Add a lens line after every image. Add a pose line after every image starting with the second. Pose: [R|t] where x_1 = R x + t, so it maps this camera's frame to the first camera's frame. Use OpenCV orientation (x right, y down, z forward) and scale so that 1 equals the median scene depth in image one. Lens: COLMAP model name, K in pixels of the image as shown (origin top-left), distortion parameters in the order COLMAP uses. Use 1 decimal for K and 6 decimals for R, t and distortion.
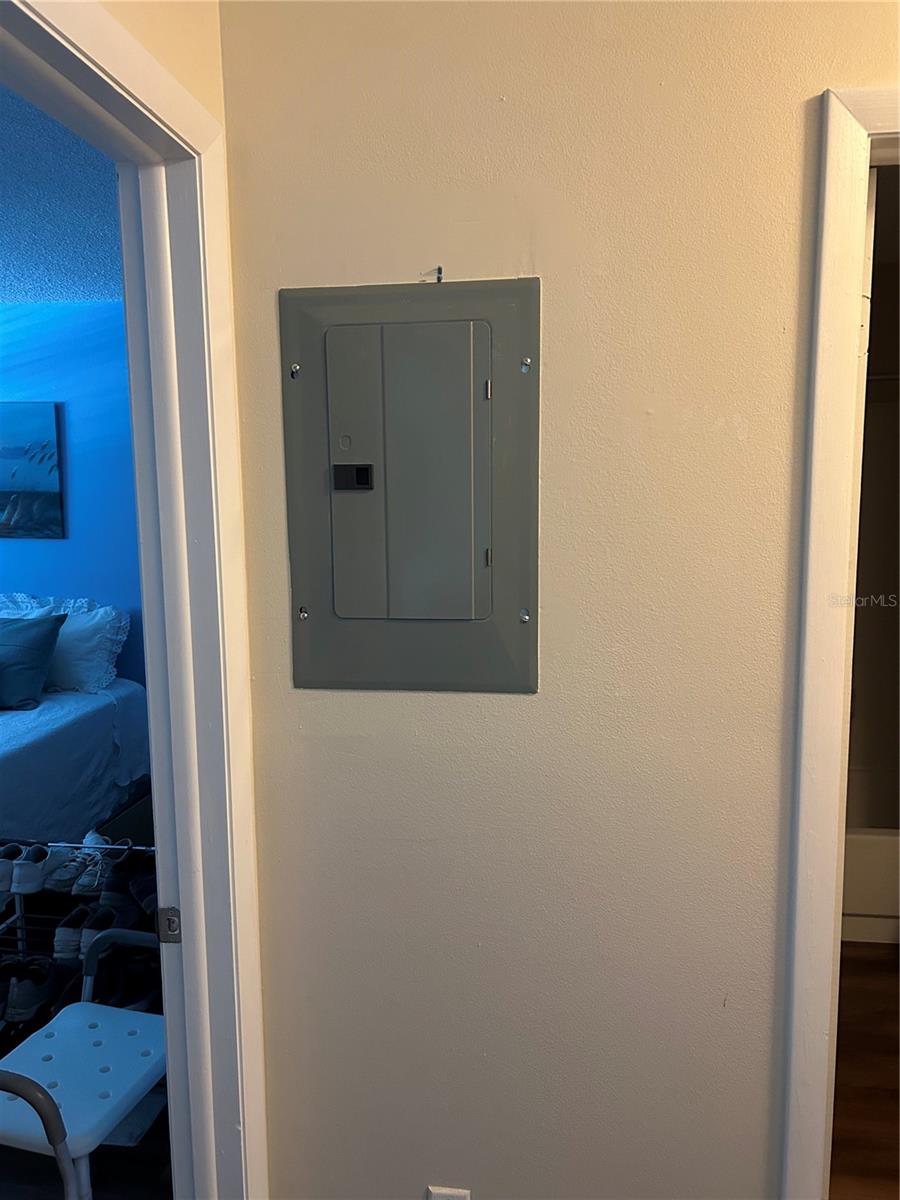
lens RADIAL K [[901.8, 0, 450.0], [0, 901.8, 600.0], [0, 0, 1]] dist [0.075344, -0.090936]
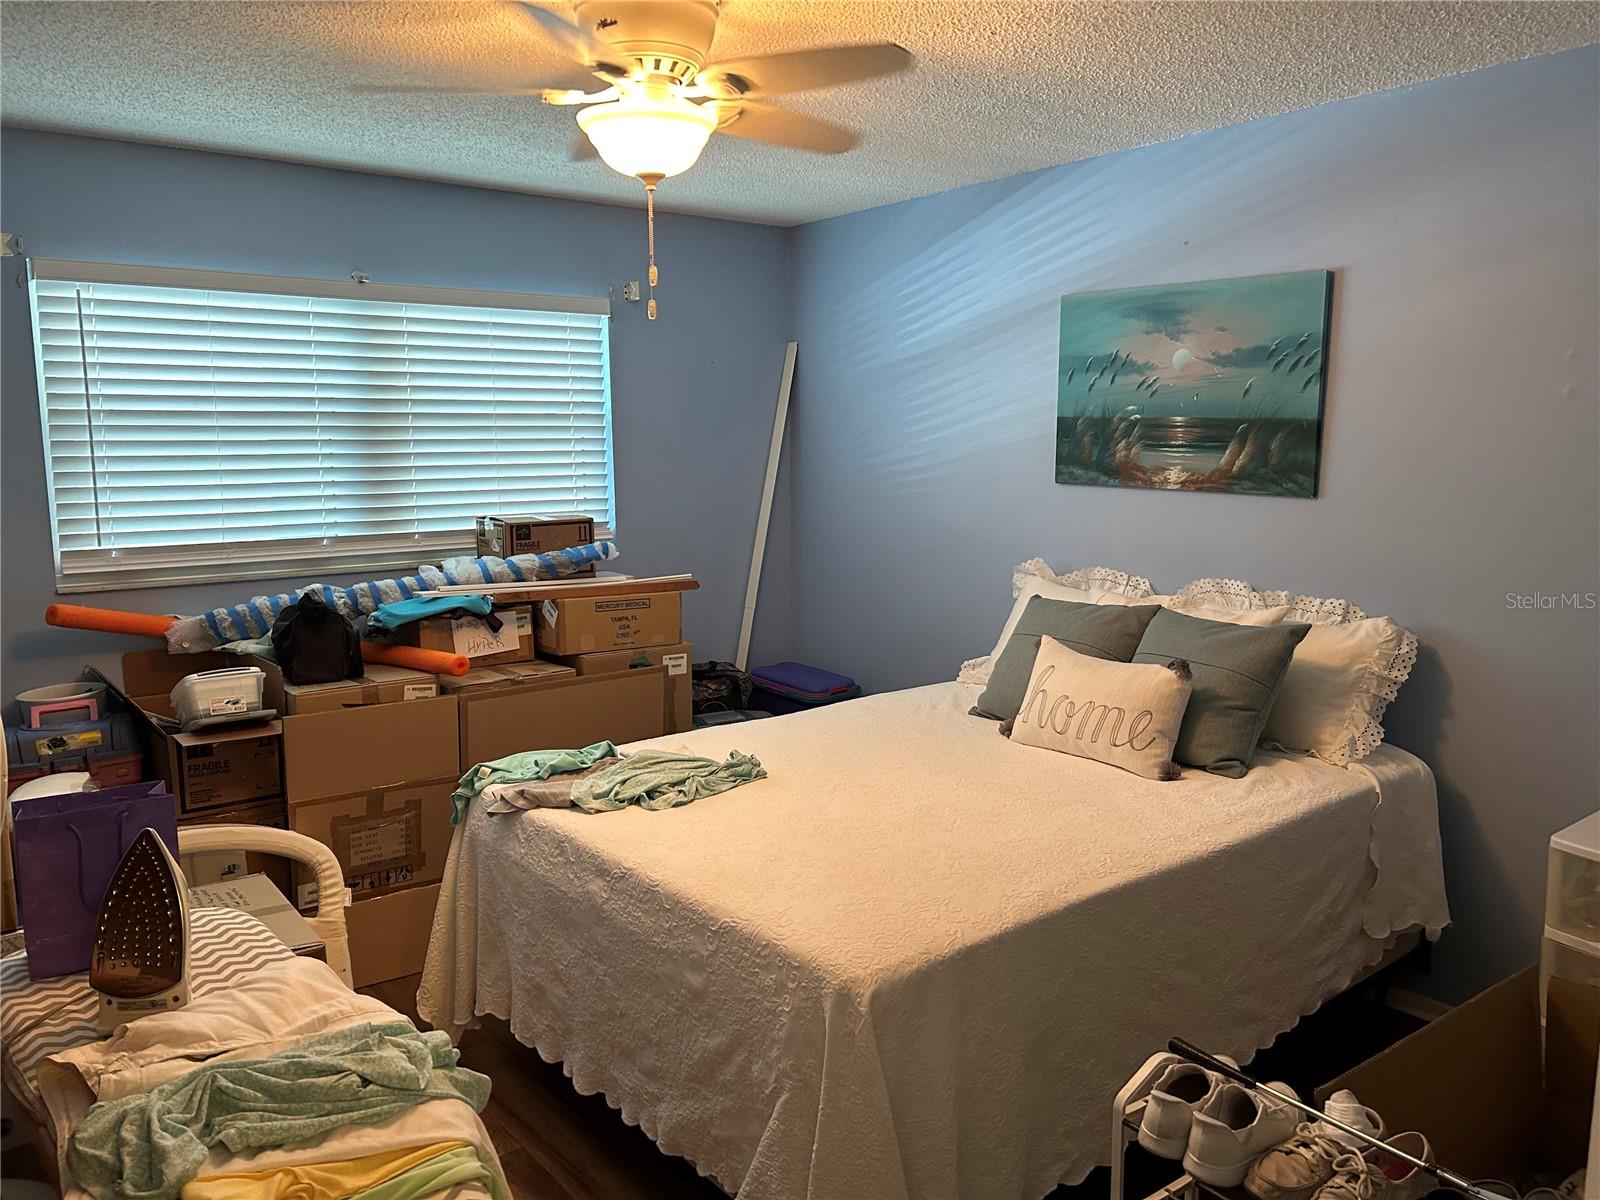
lens RADIAL K [[1202.4, 0, 796.2], [0, 1202.4, 603.2], [0, 0, 1]] dist [0.075344, -0.090936]
pose [[0.712328, 0.102744, -0.694286, -0.112016], [-0.089616, 0.994445, 0.055217, -0.012035], [0.696102, 0.022886, 0.717578, 0.203339]]
